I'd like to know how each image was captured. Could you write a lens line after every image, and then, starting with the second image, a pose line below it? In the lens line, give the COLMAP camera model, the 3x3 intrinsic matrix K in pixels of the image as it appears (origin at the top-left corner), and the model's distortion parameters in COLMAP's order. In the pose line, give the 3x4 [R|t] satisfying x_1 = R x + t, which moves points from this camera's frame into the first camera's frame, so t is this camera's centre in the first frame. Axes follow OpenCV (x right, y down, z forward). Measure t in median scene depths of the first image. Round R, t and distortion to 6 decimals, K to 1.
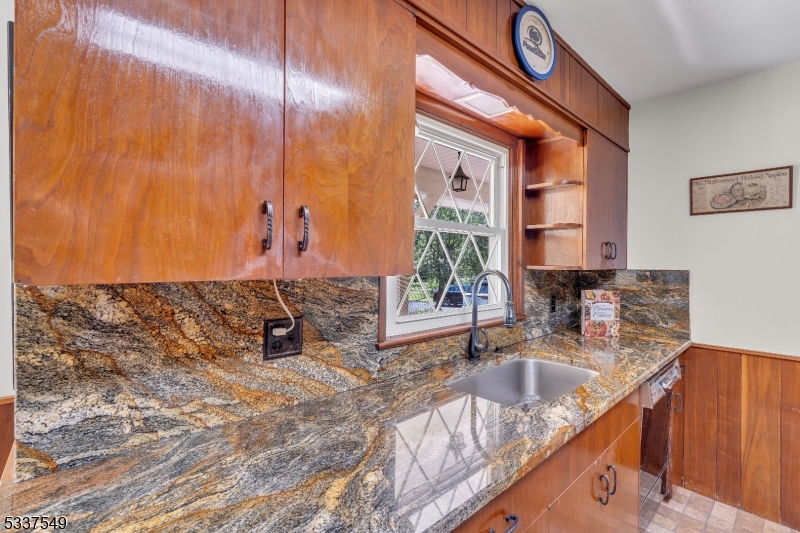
lens RADIAL K [[362.0, 0, 399.6], [0, 362.0, 261.7], [0, 0, 1]] dist [-0.007177, 0.003089]
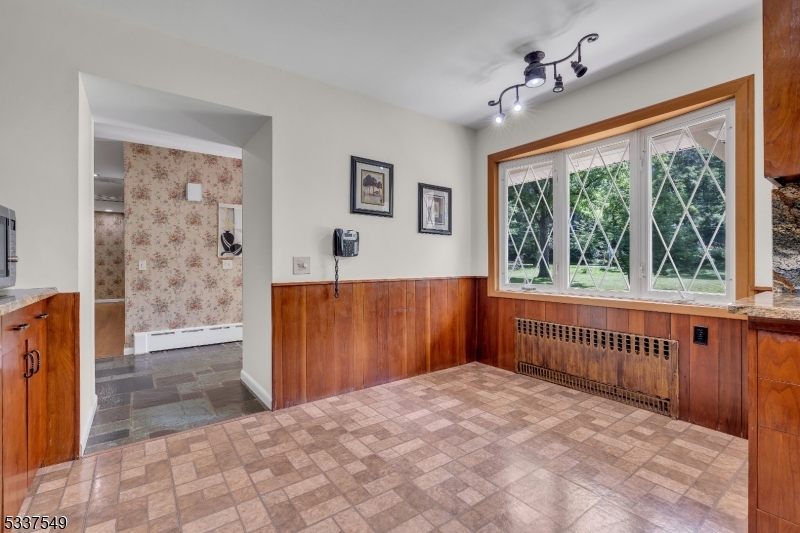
lens RADIAL K [[362.0, 0, 402.6], [0, 362.0, 261.4], [0, 0, 1]] dist [-0.007177, 0.003089]
pose [[-0.098106, -0.001877, -0.995174, 0.580833], [0.005987, 0.999979, -0.002477, 0.227456], [0.995158, -0.006201, -0.098093, -0.436200]]
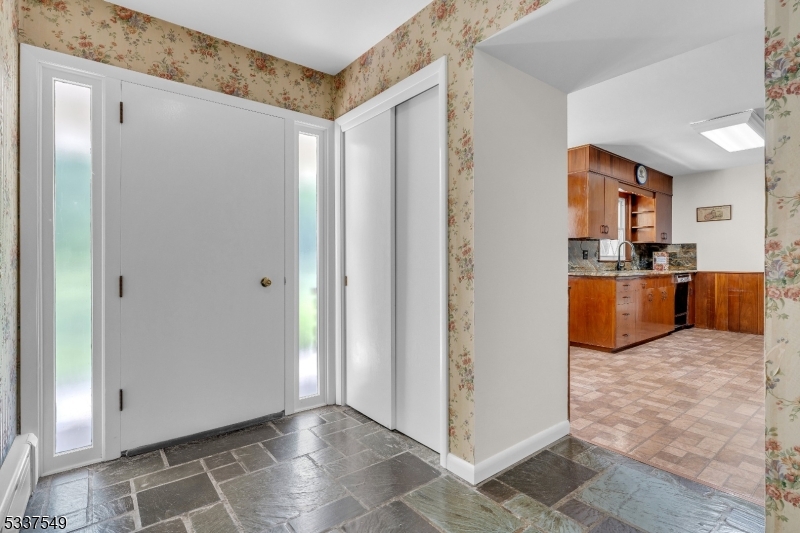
lens RADIAL K [[389.0, 0, 397.6], [0, 389.0, 263.3], [0, 0, 1]] dist [-0.002623, 0.001250]
pose [[0.997200, -0.007423, -0.074410, -1.726033], [0.007731, 0.999963, 0.003846, 0.214976], [0.074378, -0.004411, 0.997220, -2.962723]]
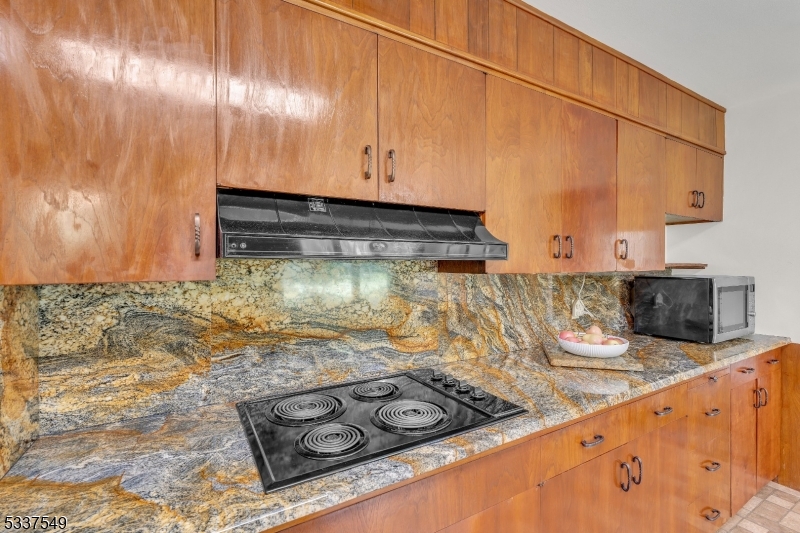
lens RADIAL K [[362.0, 0, 399.8], [0, 362.0, 265.4], [0, 0, 1]] dist [-0.007177, 0.003089]
pose [[-0.978040, -0.002420, 0.208405, 0.707739], [-0.002473, 0.999997, 0.000008, 0.007386], [-0.208405, -0.000507, -0.978043, 0.032029]]
